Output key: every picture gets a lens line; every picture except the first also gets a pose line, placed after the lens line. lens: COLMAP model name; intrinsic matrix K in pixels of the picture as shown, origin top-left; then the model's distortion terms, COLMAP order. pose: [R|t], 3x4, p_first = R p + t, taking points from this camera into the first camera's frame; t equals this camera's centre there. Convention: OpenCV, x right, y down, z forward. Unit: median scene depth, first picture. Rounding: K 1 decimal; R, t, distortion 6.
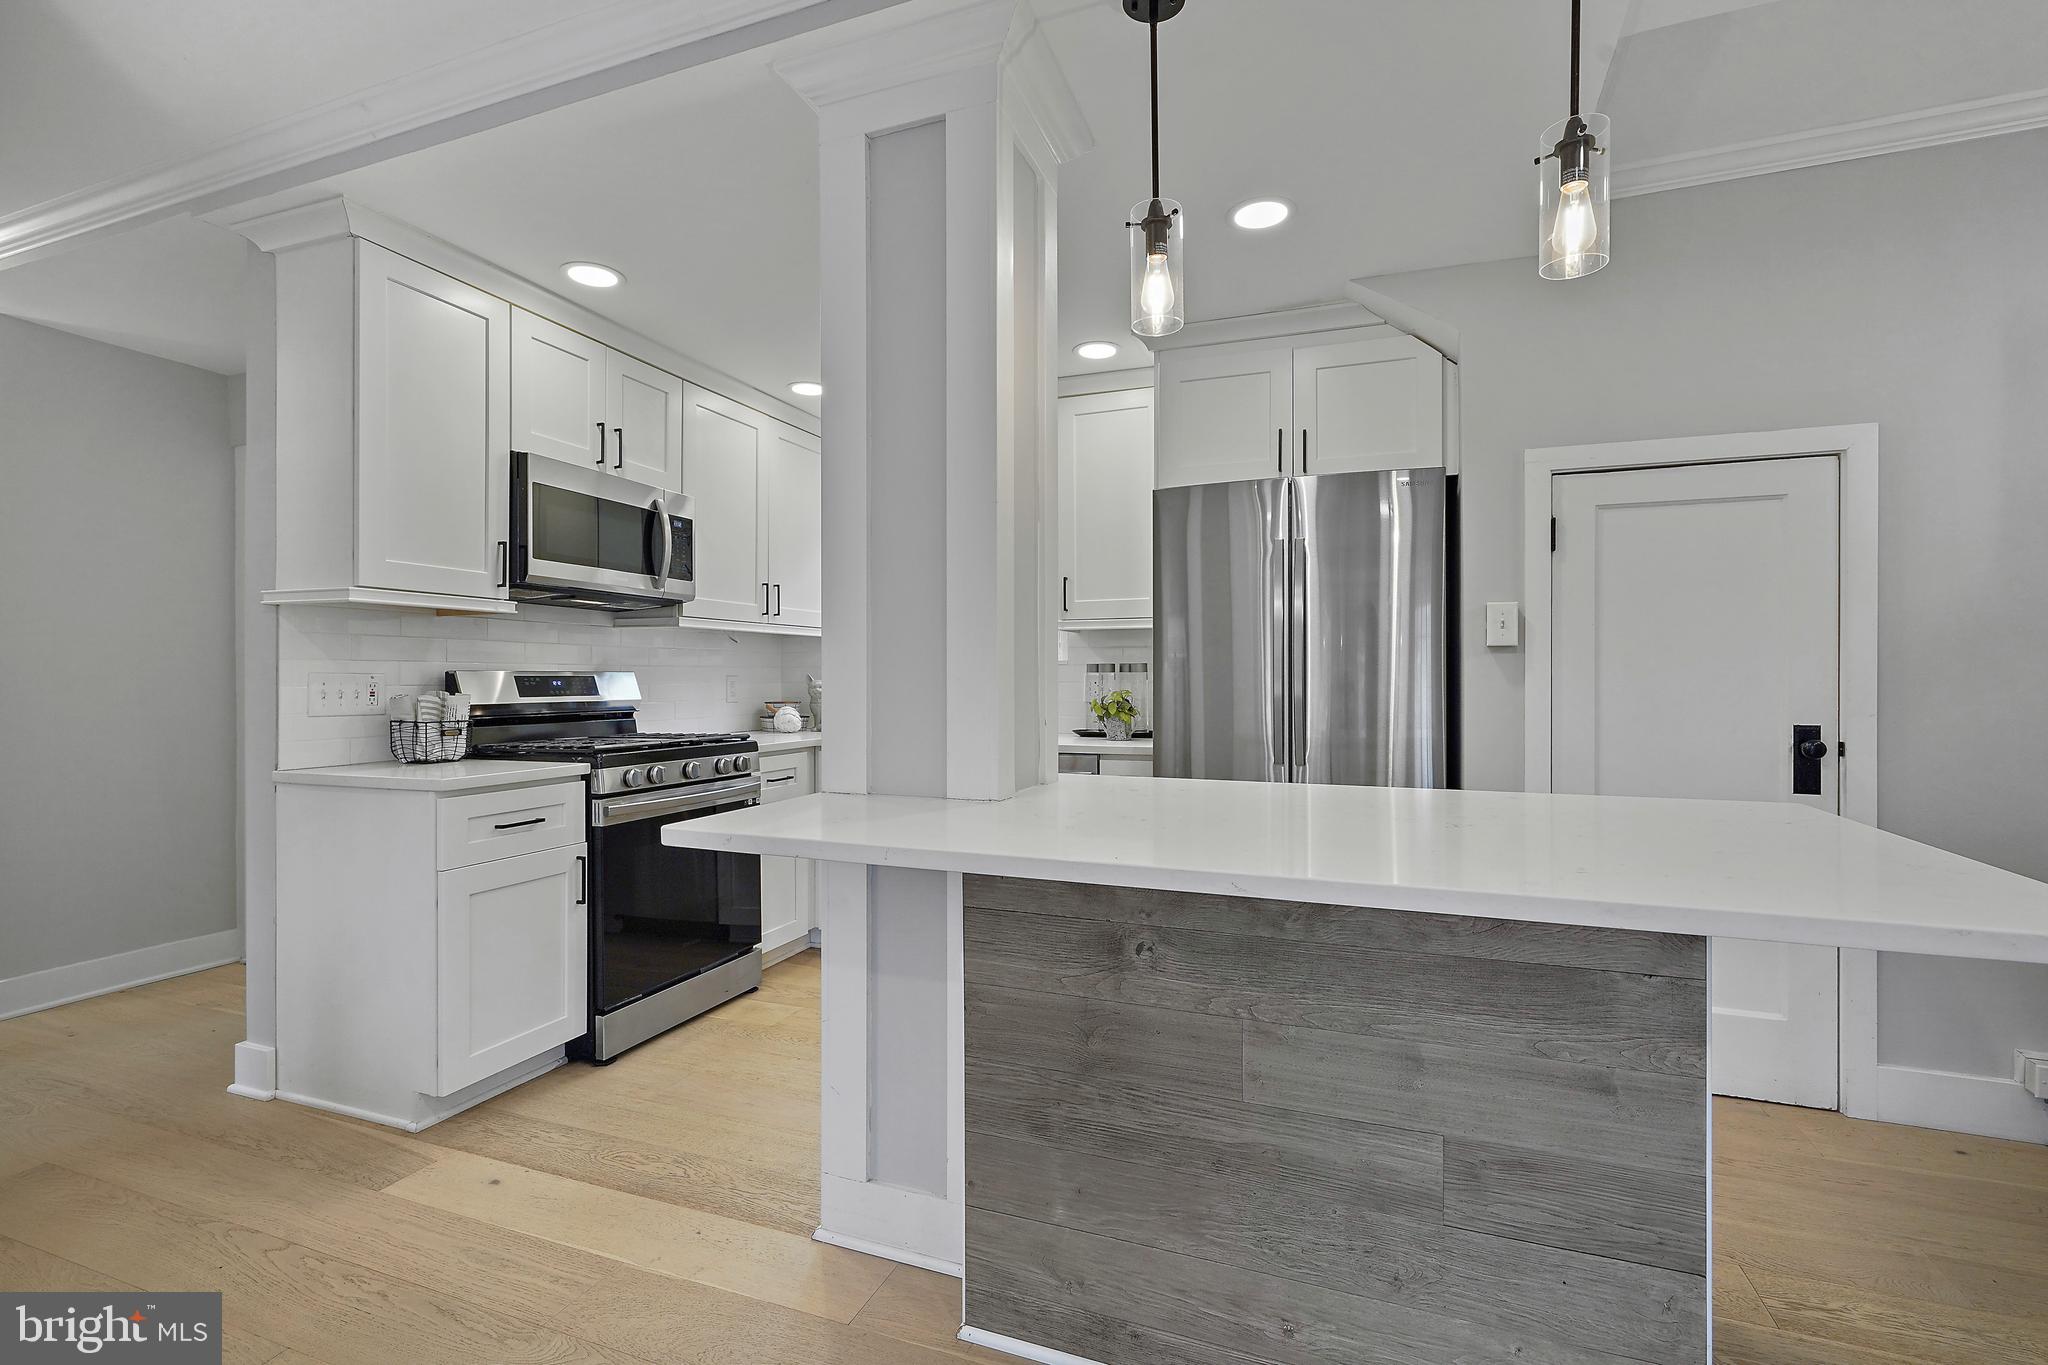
lens RADIAL K [[927.2, 0, 1020.9], [0, 927.2, 681.8], [0, 0, 1]] dist [-0.002906, 0.000546]
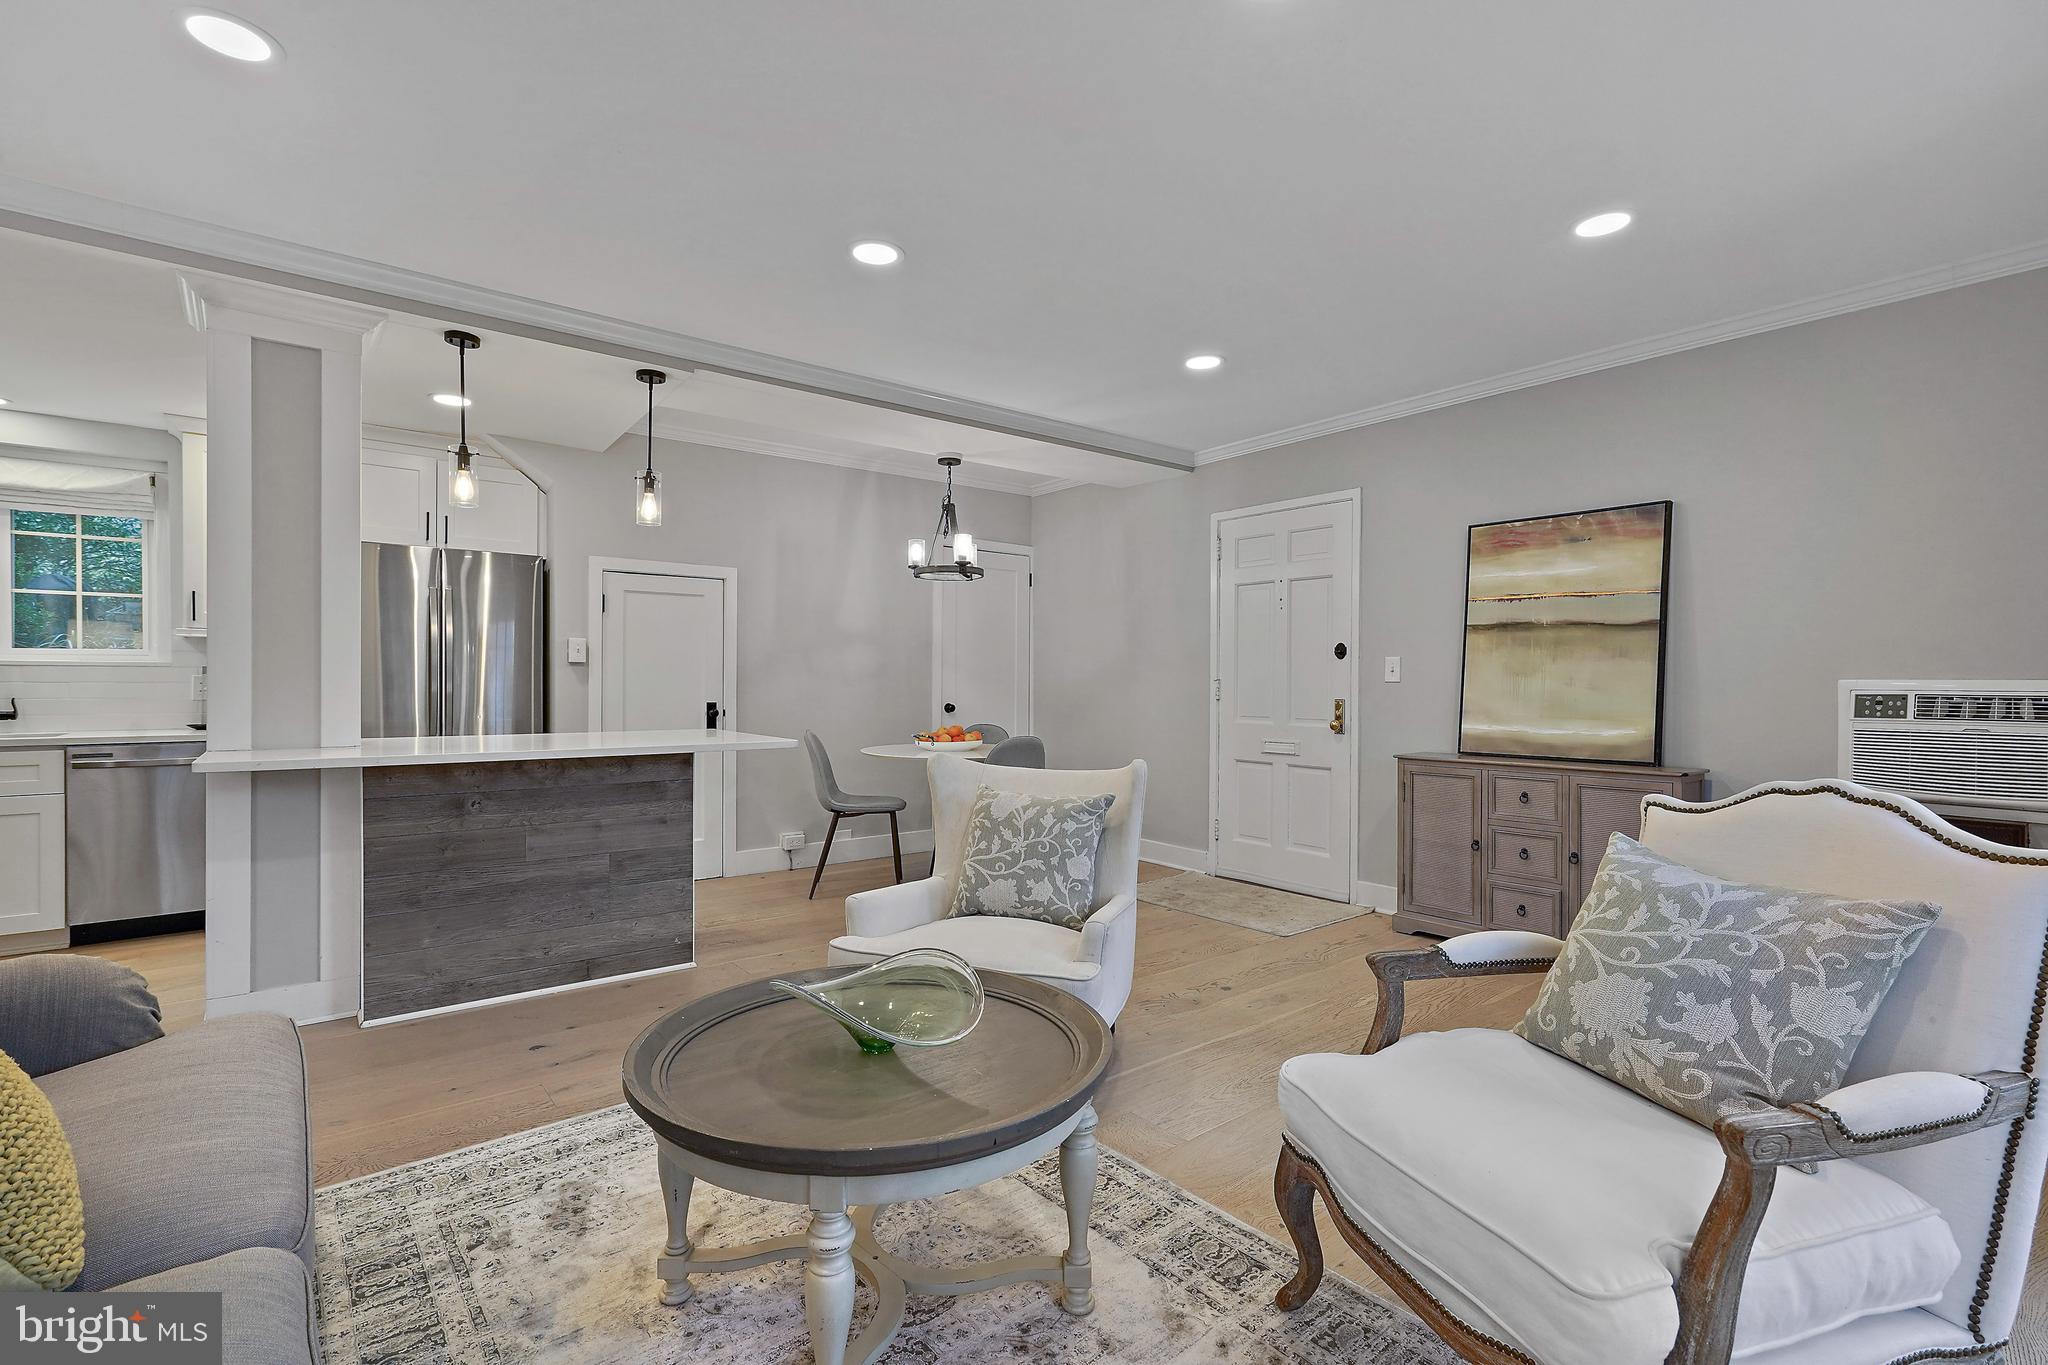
lens RADIAL K [[923.9, 0, 1024.0], [0, 923.9, 682.5], [0, 0, 1]] dist [0.000437, -0.000614]
pose [[0.499495, 0.001787, 0.866315, -0.583285], [0.000166, 0.999998, -0.002158, 0.005190], [-0.866317, 0.001222, 0.499493, -0.631780]]
